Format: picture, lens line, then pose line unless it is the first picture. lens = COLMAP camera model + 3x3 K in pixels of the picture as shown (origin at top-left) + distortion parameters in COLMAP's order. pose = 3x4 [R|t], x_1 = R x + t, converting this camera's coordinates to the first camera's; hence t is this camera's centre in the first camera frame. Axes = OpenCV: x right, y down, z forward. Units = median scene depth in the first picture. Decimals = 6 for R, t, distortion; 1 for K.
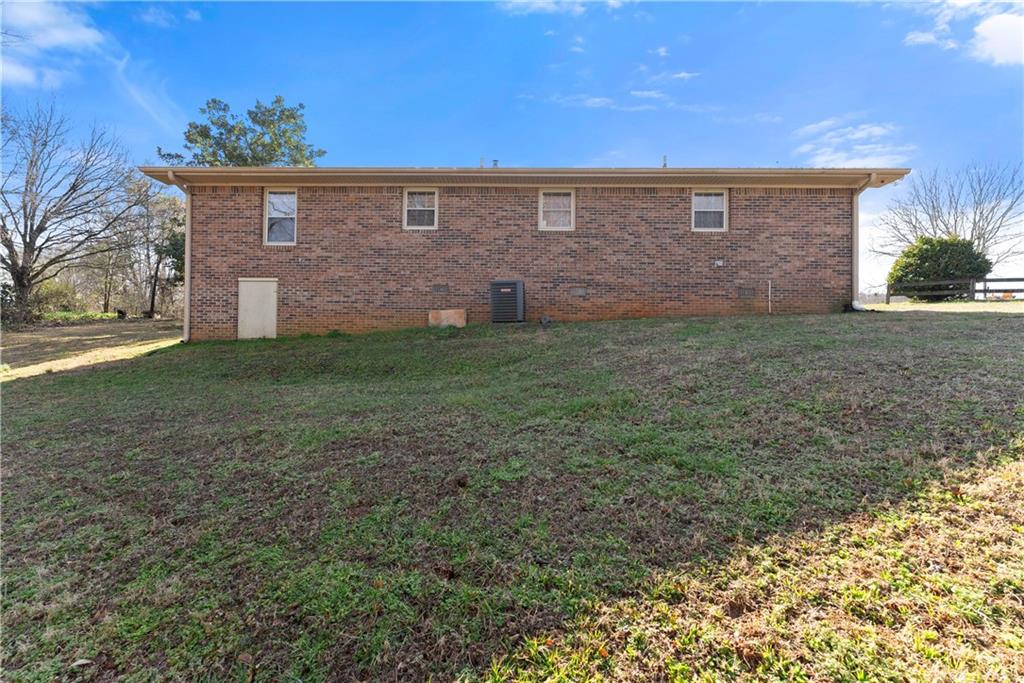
lens RADIAL K [[413.1, 0, 520.6], [0, 413.1, 340.1], [0, 0, 1]] dist [-0.000849, -0.000080]
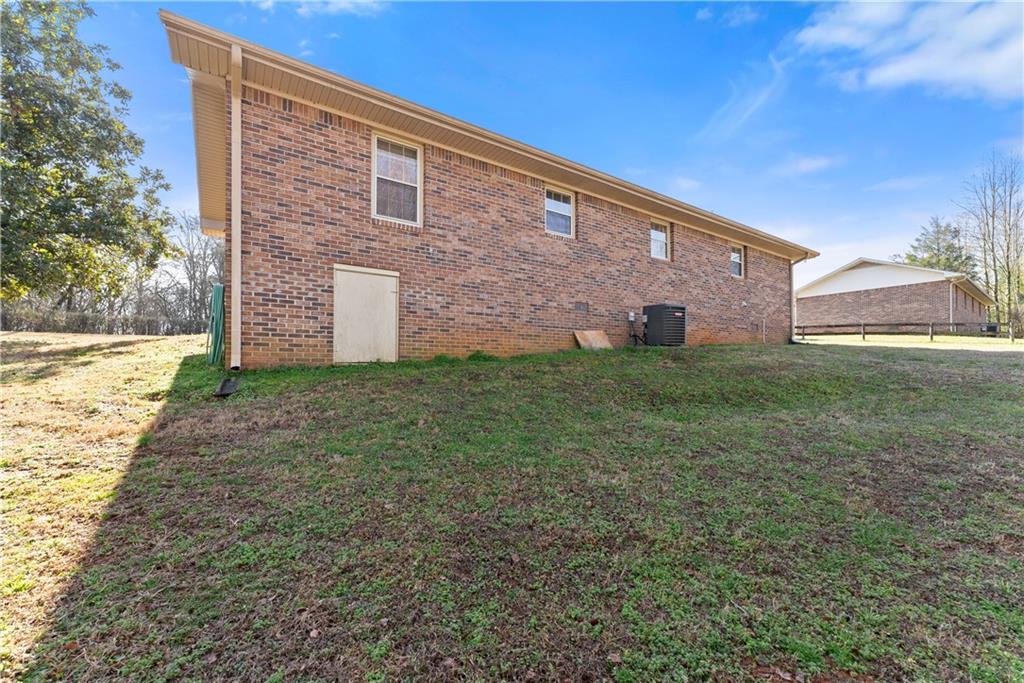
lens RADIAL K [[413.1, 0, 507.5], [0, 413.1, 359.5], [0, 0, 1]] dist [-0.000849, -0.000080]
pose [[0.821445, 0.002334, 0.570282, -0.838298], [-0.002266, 0.999997, -0.000828, -0.009092], [-0.570283, -0.000612, 0.821448, 0.357289]]
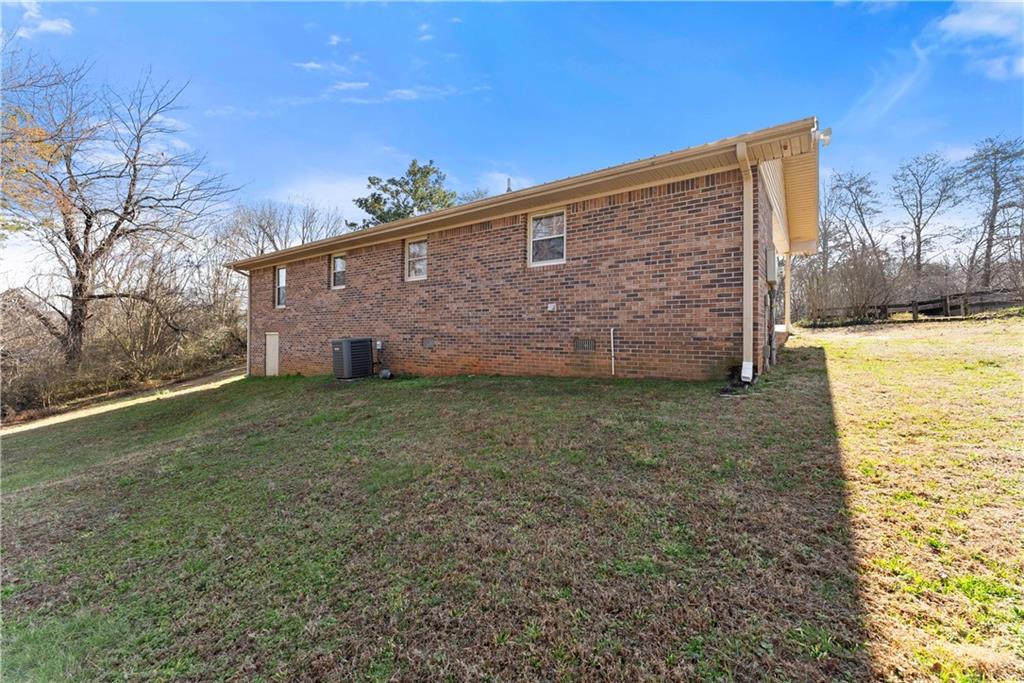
lens RADIAL K [[413.1, 0, 518.6], [0, 413.1, 344.6], [0, 0, 1]] dist [-0.000849, -0.000080]
pose [[0.826338, 0.001437, -0.563172, 0.844006], [0.002686, 0.999975, 0.006492, -0.118630], [0.563168, -0.006878, 0.826314, 0.327168]]
